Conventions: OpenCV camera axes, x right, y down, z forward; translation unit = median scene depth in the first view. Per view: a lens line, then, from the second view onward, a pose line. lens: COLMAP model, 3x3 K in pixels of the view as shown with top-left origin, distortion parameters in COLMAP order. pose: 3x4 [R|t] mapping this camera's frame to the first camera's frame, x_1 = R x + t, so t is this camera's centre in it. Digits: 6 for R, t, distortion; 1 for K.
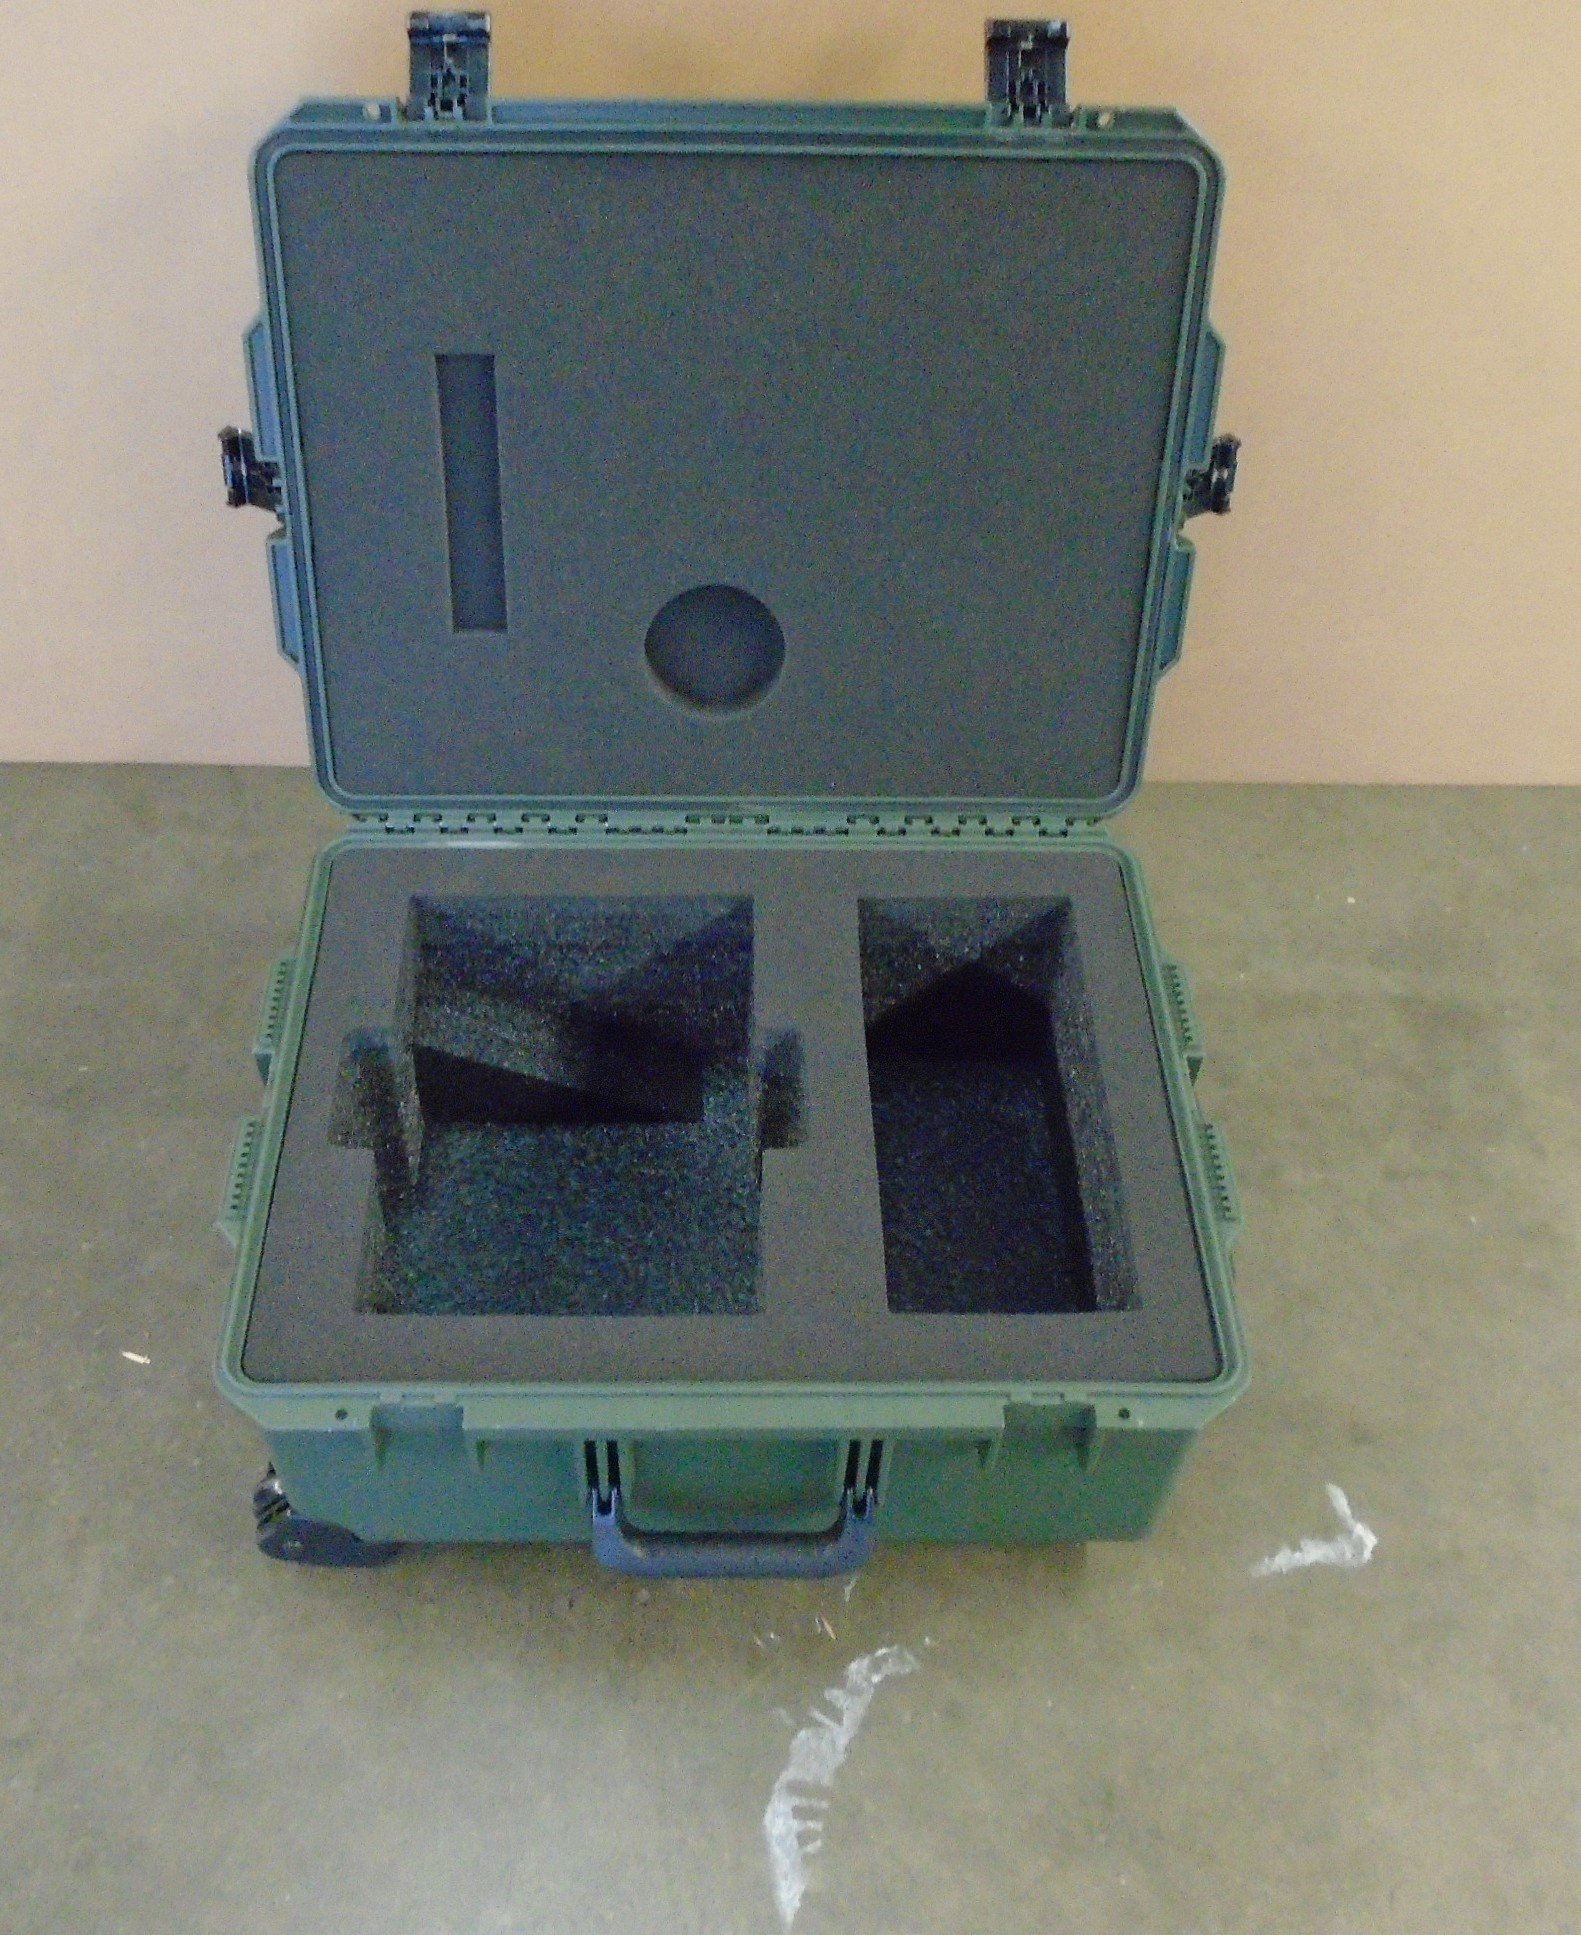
lens RADIAL K [[1982.5, 0, 715.3], [0, 1982.5, 966.6], [0, 0, 1]] dist [-0.008860, -0.005448]
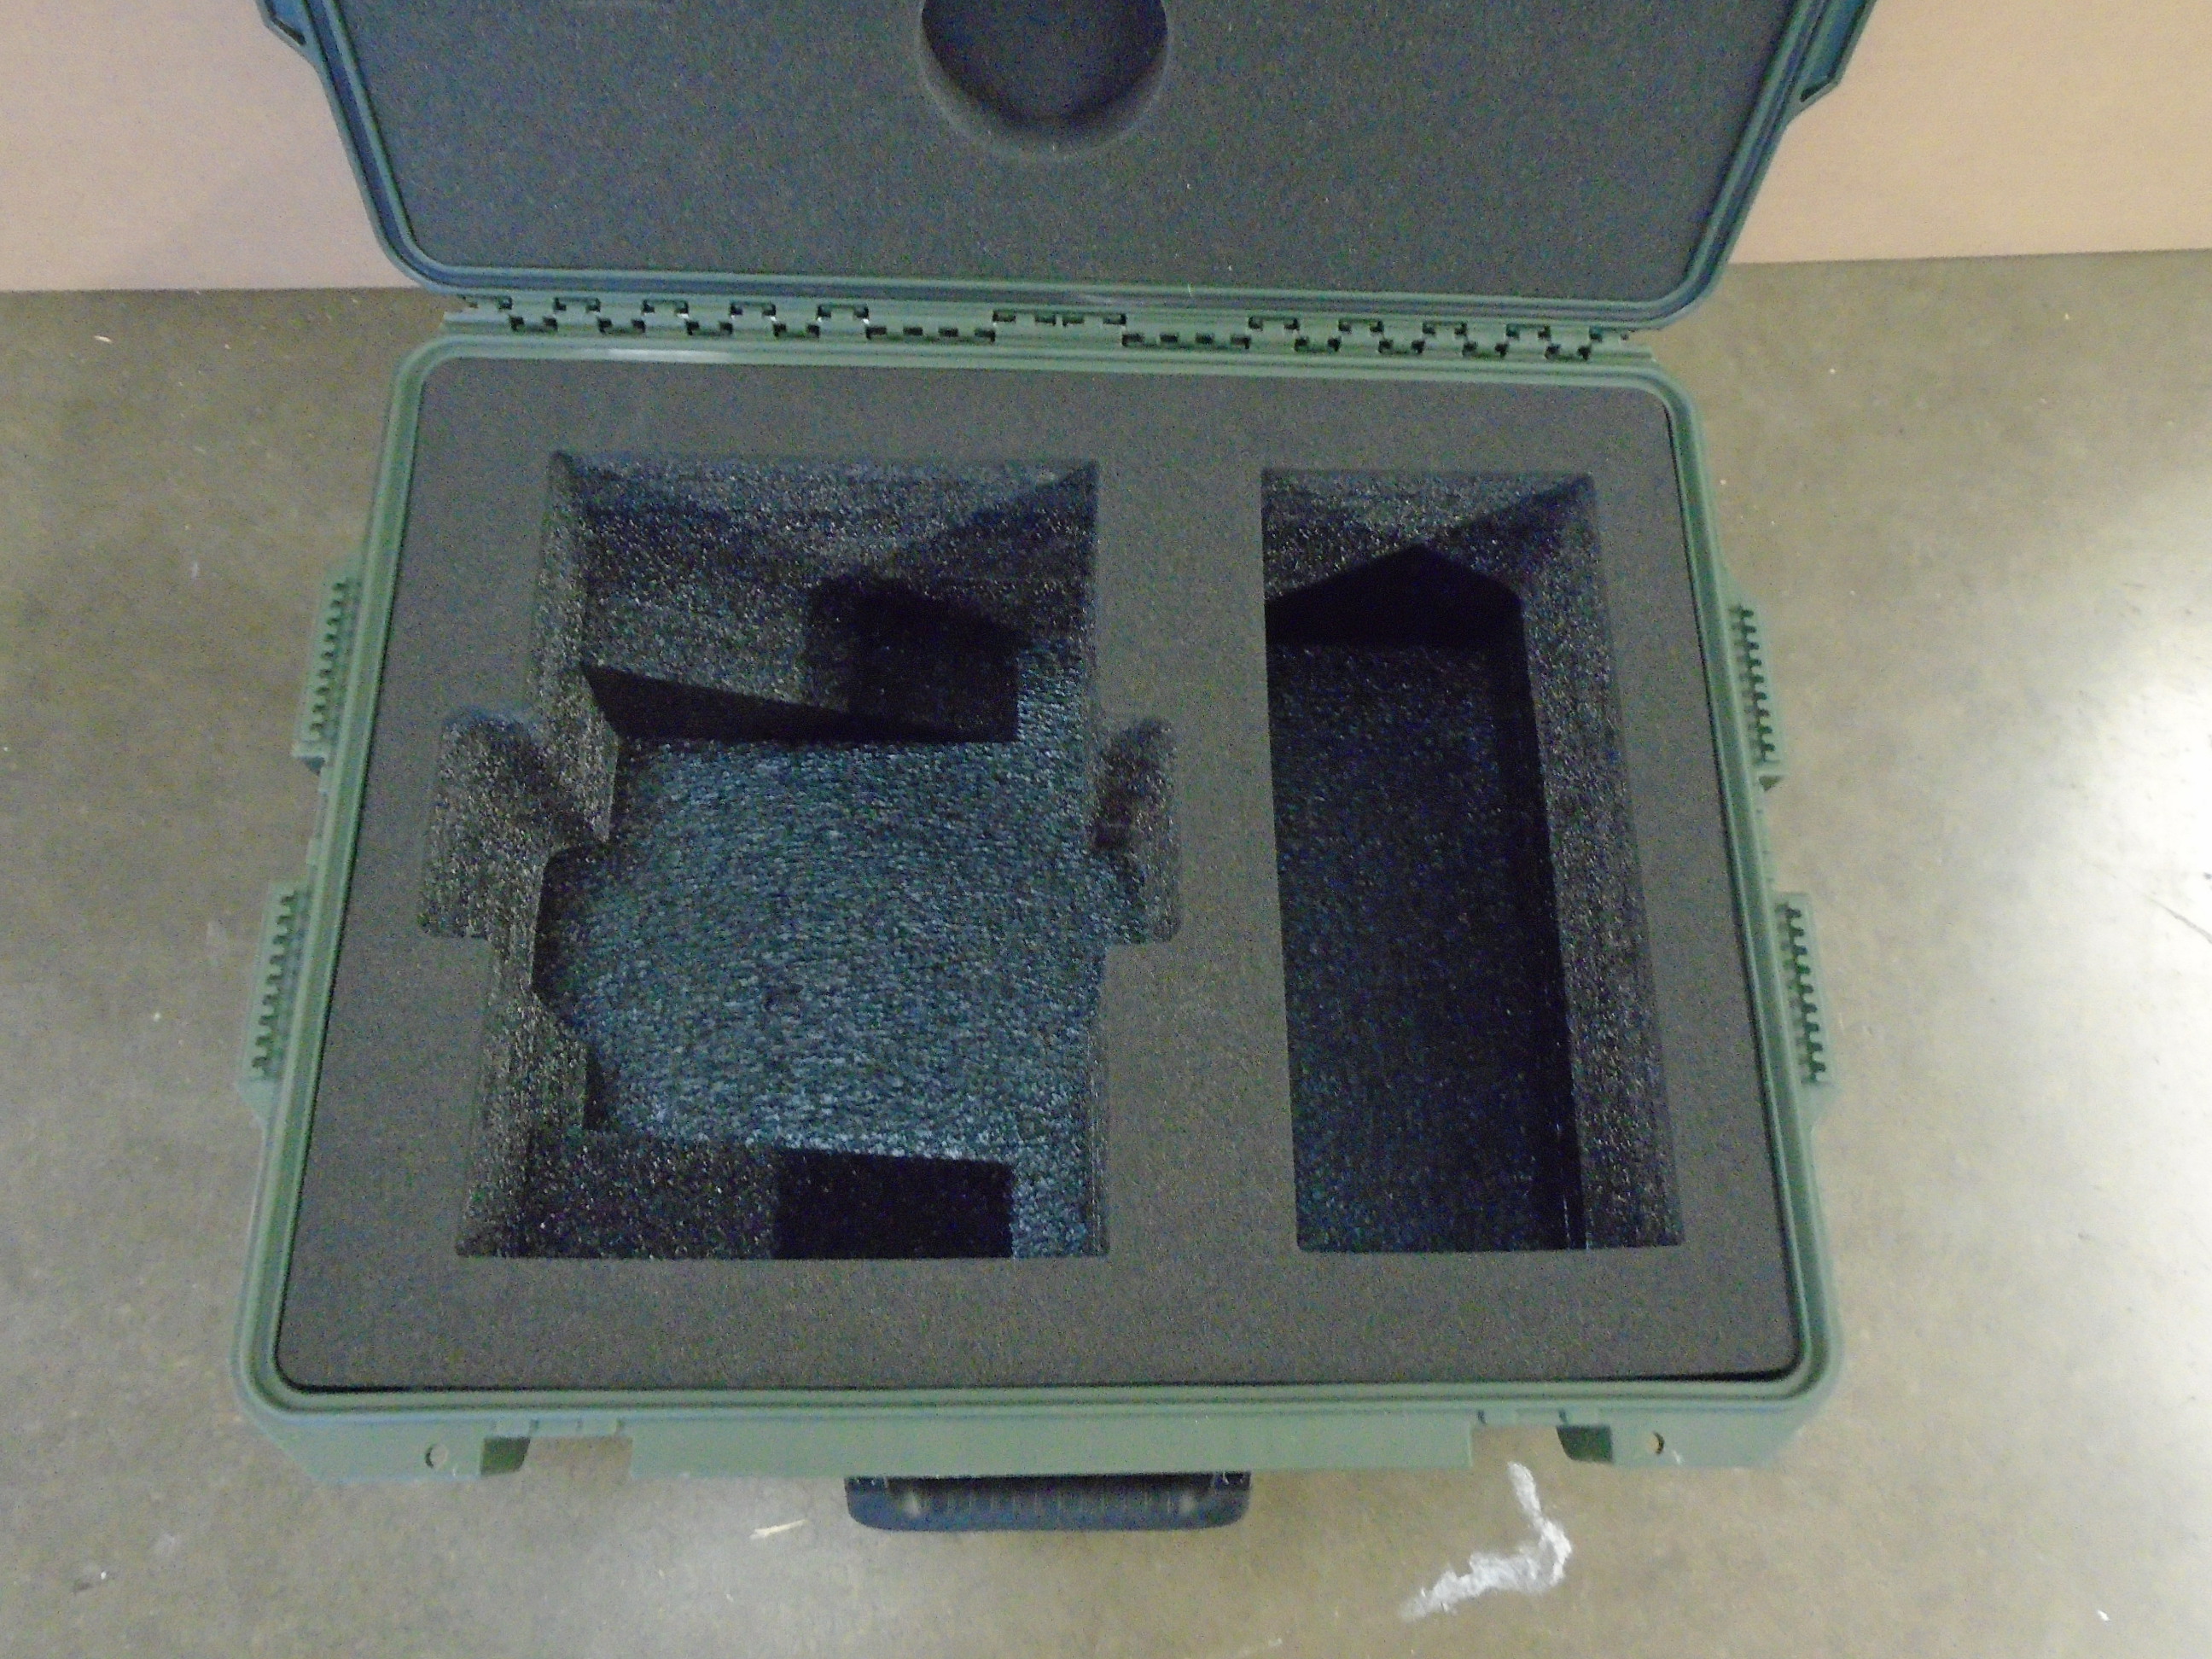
lens RADIAL K [[1712.6, 0, 1093.5], [0, 1712.6, 828.0], [0, 0, 1]] dist [0.000928, -0.004022]
pose [[0.999173, 0.014031, 0.038174, -0.001718], [-0.027521, 0.924334, 0.380592, -0.133831], [-0.029945, -0.381327, 0.923955, 0.441712]]
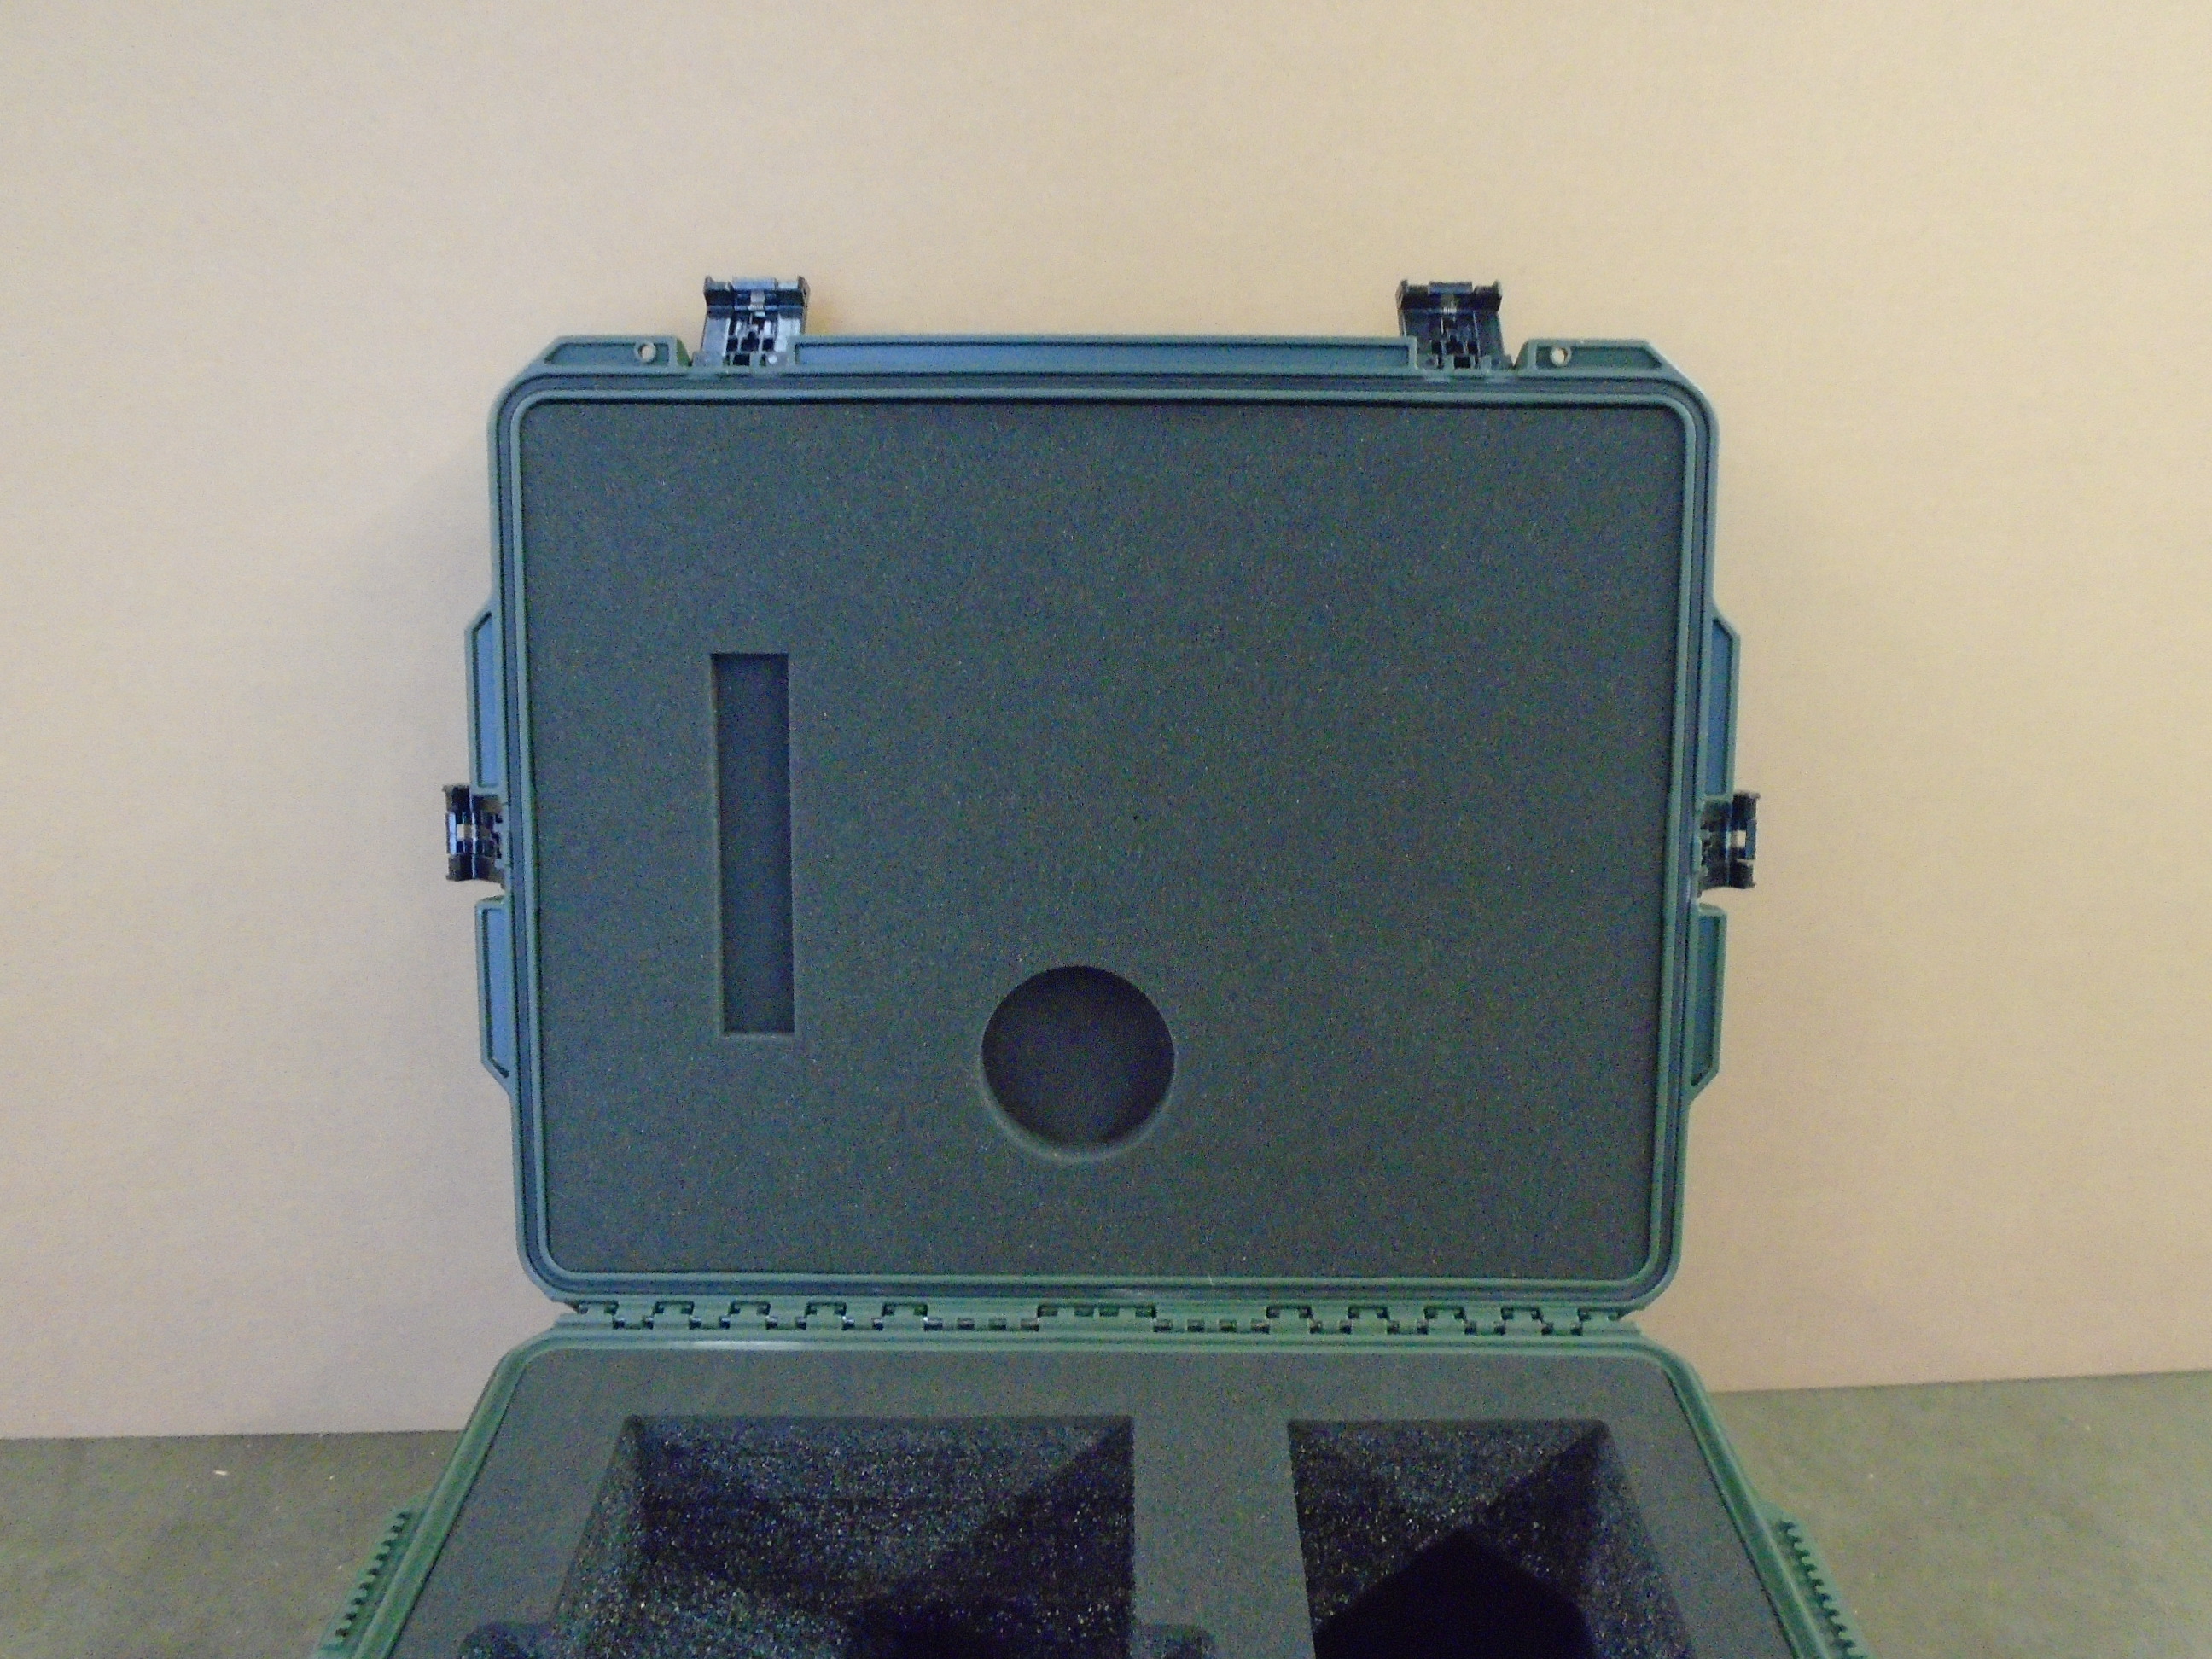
lens RADIAL K [[1712.6, 0, 1093.5], [0, 1712.6, 828.0], [0, 0, 1]] dist [0.000928, -0.004022]
pose [[0.999831, -0.005020, -0.017663, 0.016765], [-0.003169, 0.900298, -0.435262, 0.037044], [0.018087, 0.435245, 0.900130, 0.380600]]
